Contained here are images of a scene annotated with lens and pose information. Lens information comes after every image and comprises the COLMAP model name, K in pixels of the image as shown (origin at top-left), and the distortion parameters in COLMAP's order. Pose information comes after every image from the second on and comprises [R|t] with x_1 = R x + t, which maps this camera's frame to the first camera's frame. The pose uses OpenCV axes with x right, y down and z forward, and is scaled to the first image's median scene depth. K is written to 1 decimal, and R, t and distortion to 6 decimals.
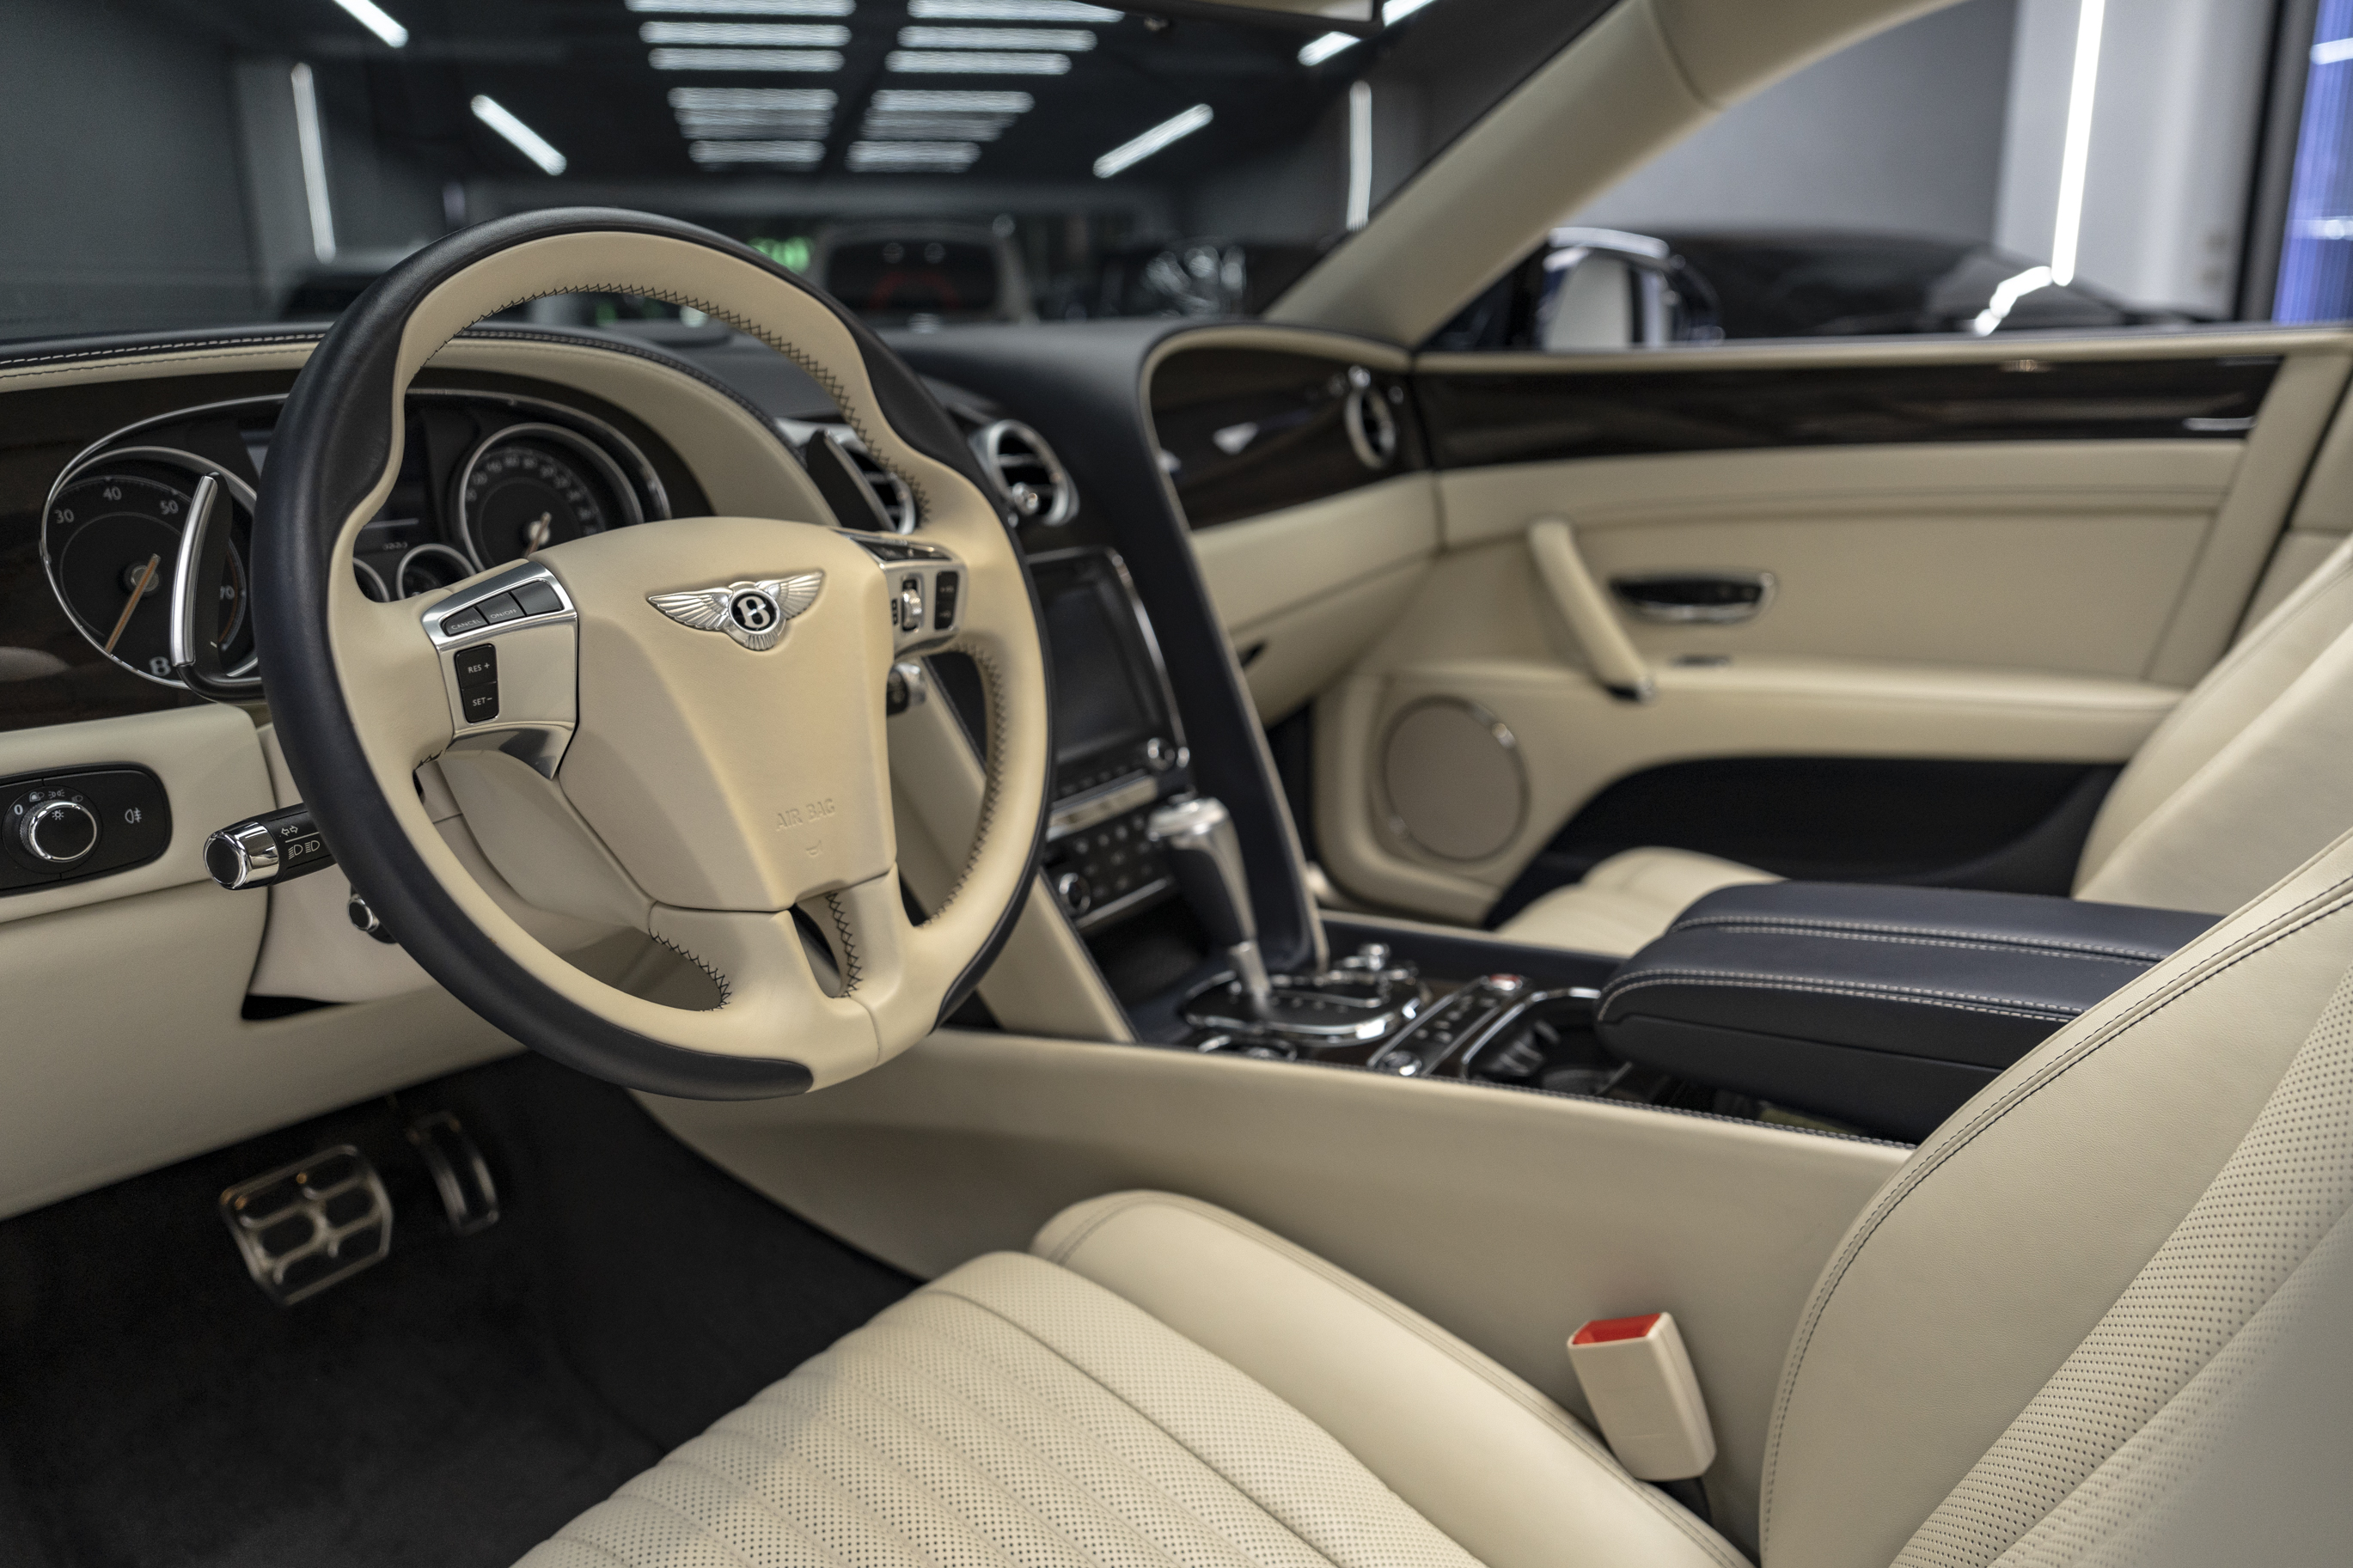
lens RADIAL K [[1678.8, 0, 1176.5], [0, 1678.8, 784.0], [0, 0, 1]] dist [-0.034481, -0.000055]
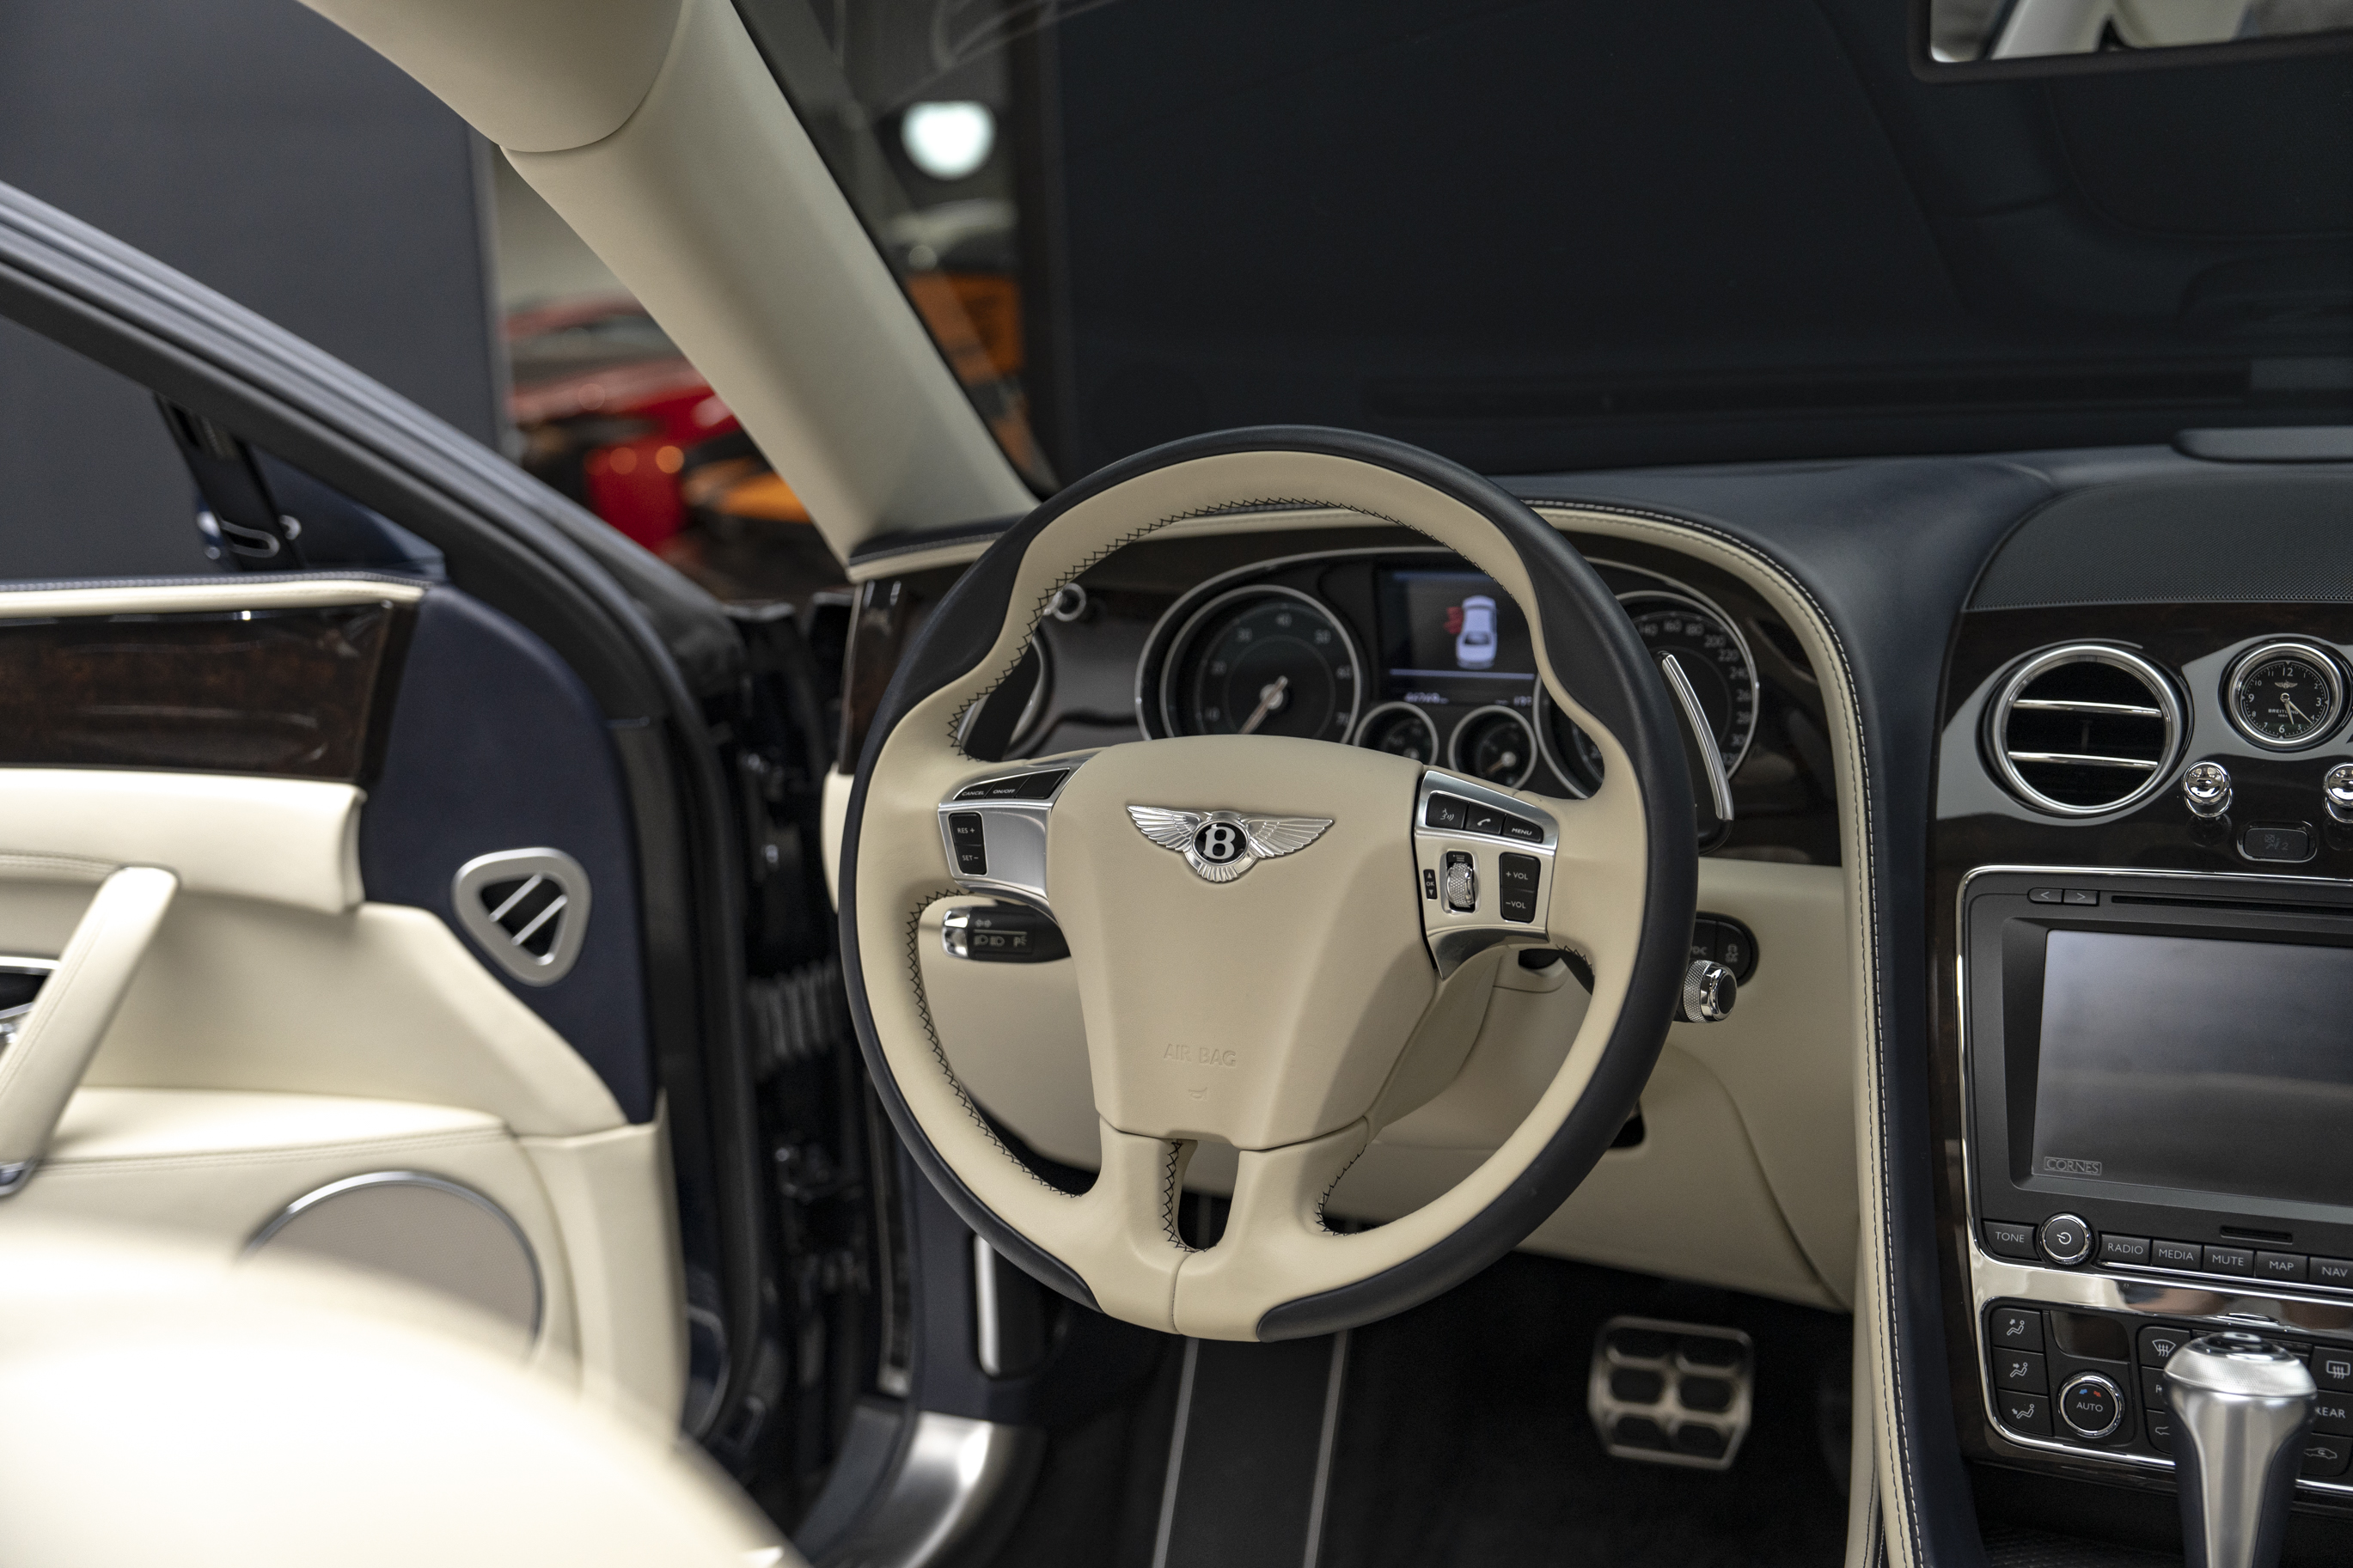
lens RADIAL K [[2523.5, 0, 1176.5], [0, 2523.5, 784.0], [0, 0, 1]] dist [0.001661, -0.008786]
pose [[0.150278, 0.201233, -0.967947, 1.152602], [-0.209849, 0.963249, 0.167676, -0.373772], [0.966116, 0.177924, 0.186984, 0.688441]]
